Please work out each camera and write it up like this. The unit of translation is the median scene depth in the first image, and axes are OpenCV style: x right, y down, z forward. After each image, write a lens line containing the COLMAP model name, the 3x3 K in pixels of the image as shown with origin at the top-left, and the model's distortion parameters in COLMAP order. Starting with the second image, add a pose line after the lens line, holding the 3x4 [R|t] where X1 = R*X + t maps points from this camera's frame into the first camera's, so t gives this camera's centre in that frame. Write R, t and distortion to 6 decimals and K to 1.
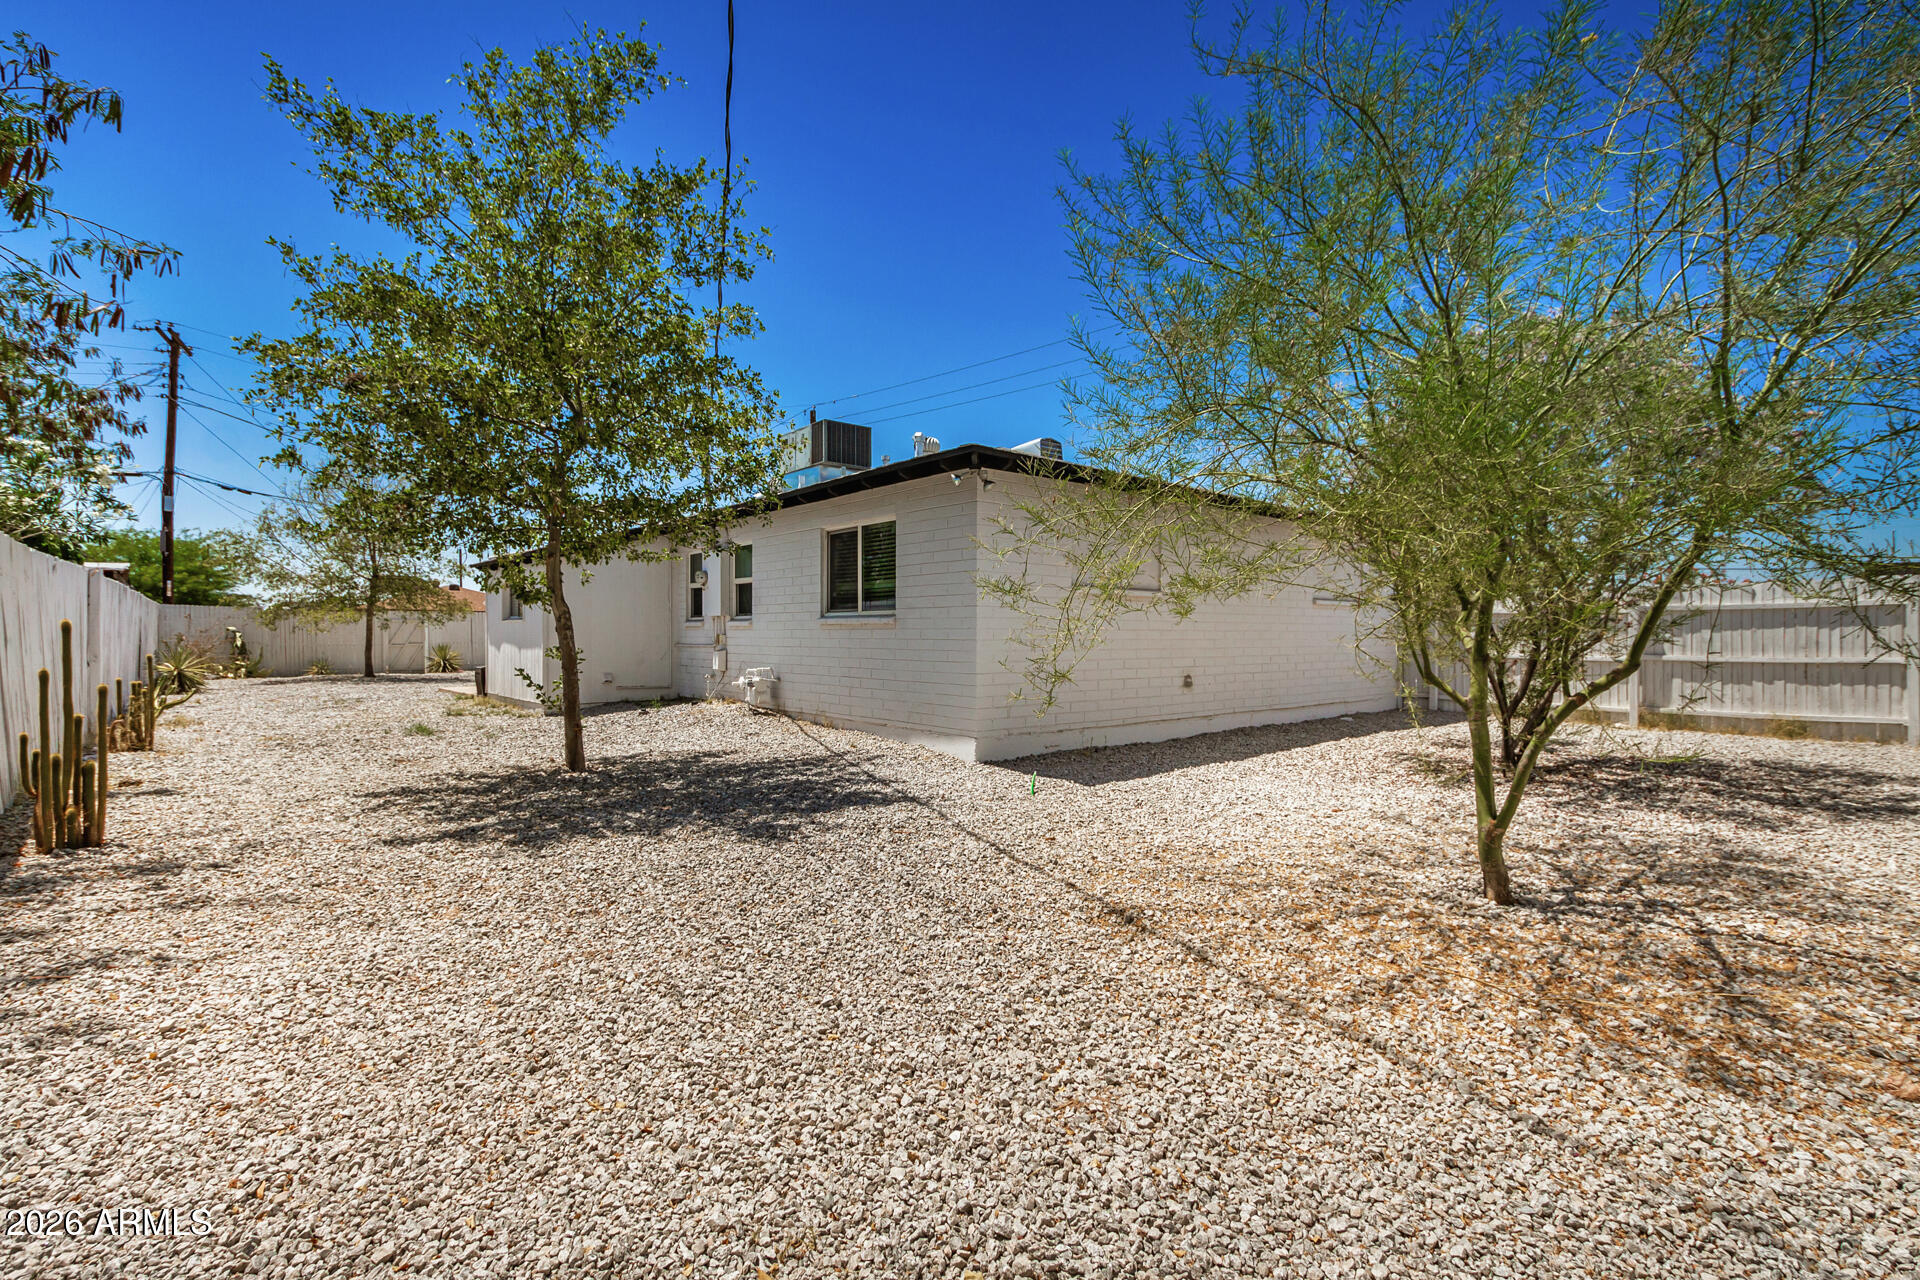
lens RADIAL K [[879.7, 0, 952.5], [0, 879.7, 637.6], [0, 0, 1]] dist [0.002745, -0.000956]
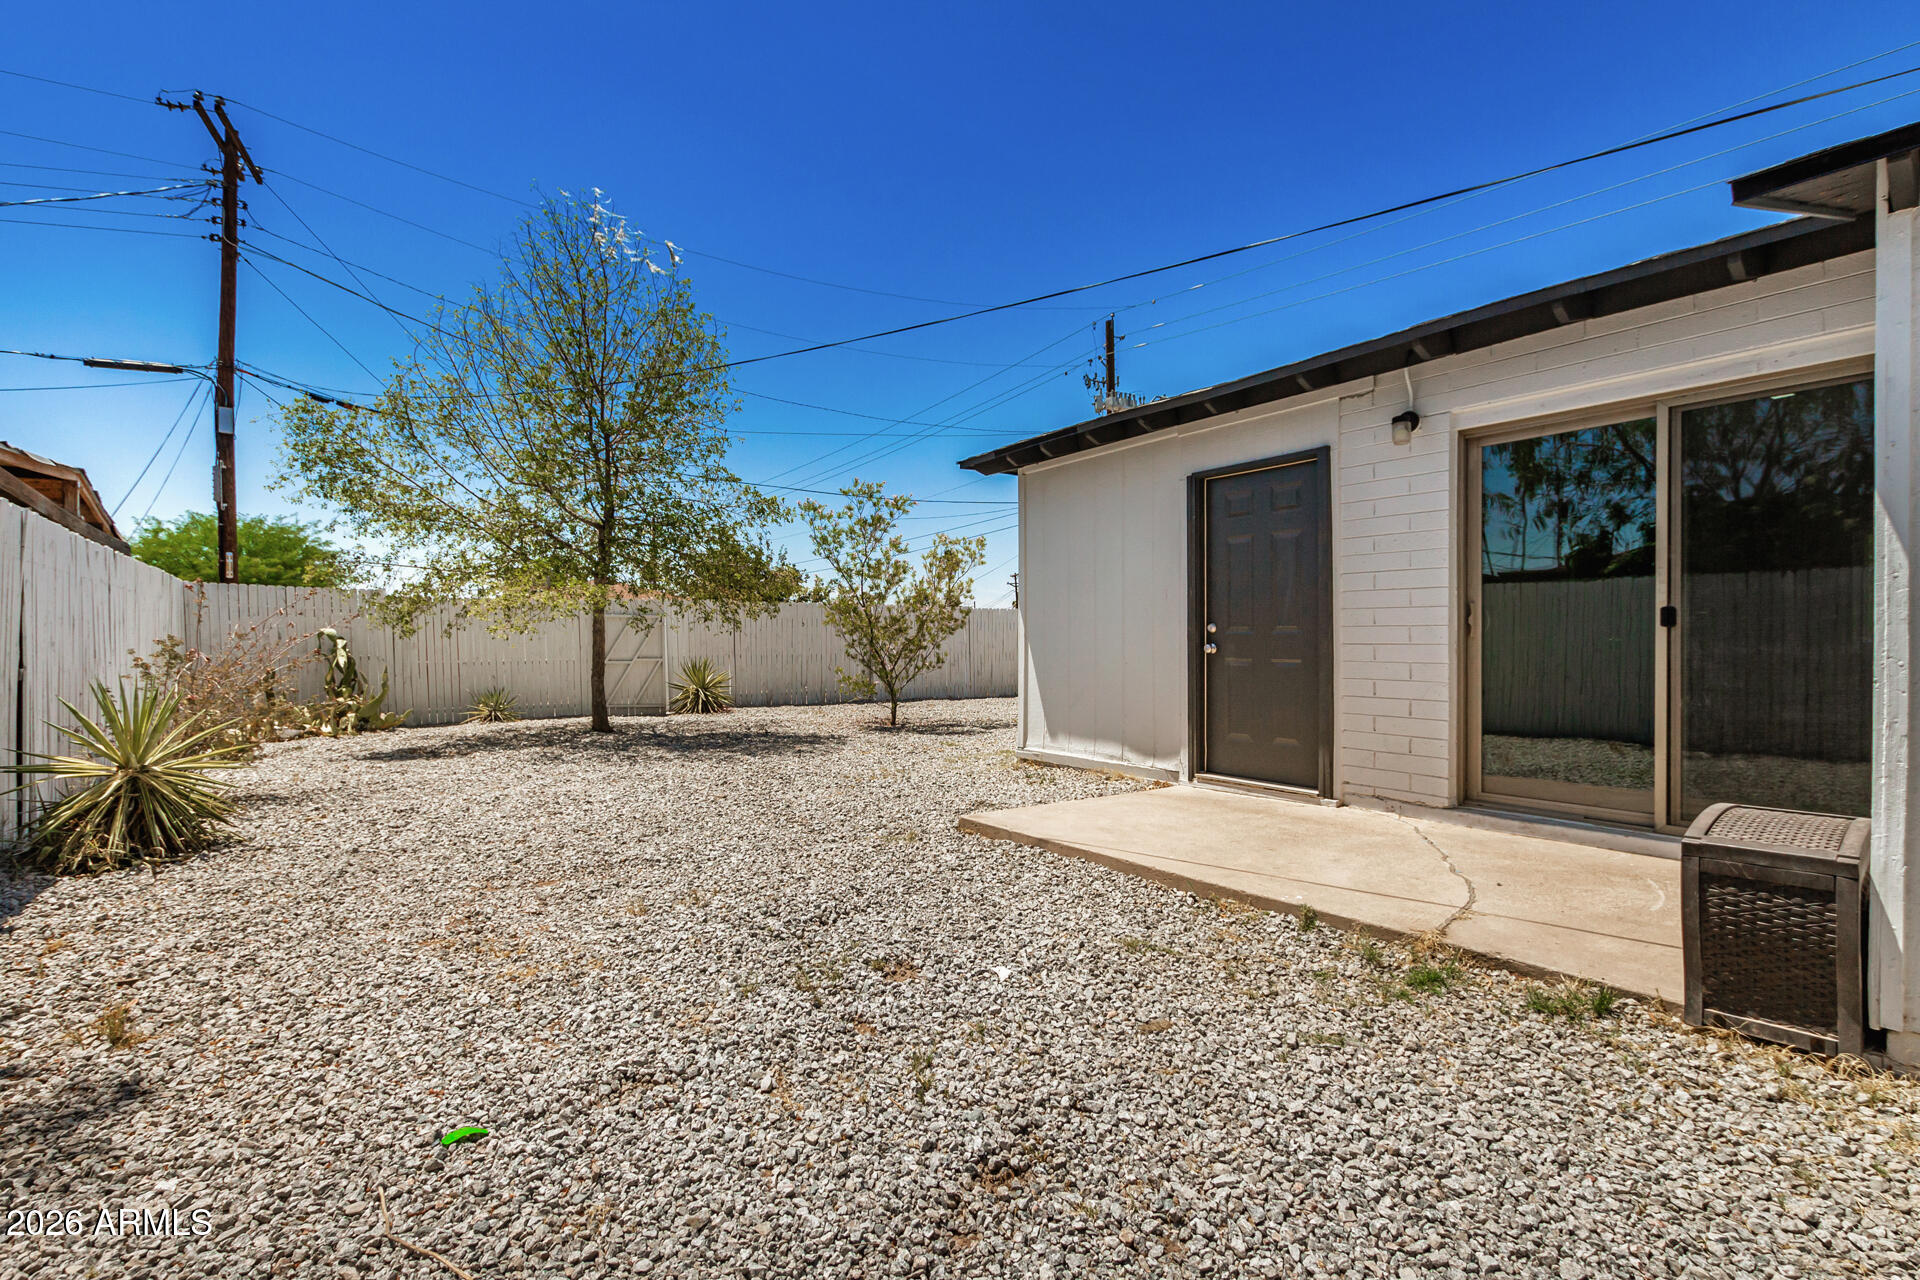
lens RADIAL K [[879.7, 0, 967.2], [0, 879.7, 644.9], [0, 0, 1]] dist [0.002745, -0.000956]
pose [[0.997033, -0.013659, -0.075750, -0.355658], [0.014749, 0.999795, 0.013847, -0.004131], [0.075545, -0.014923, 0.997031, 0.449518]]
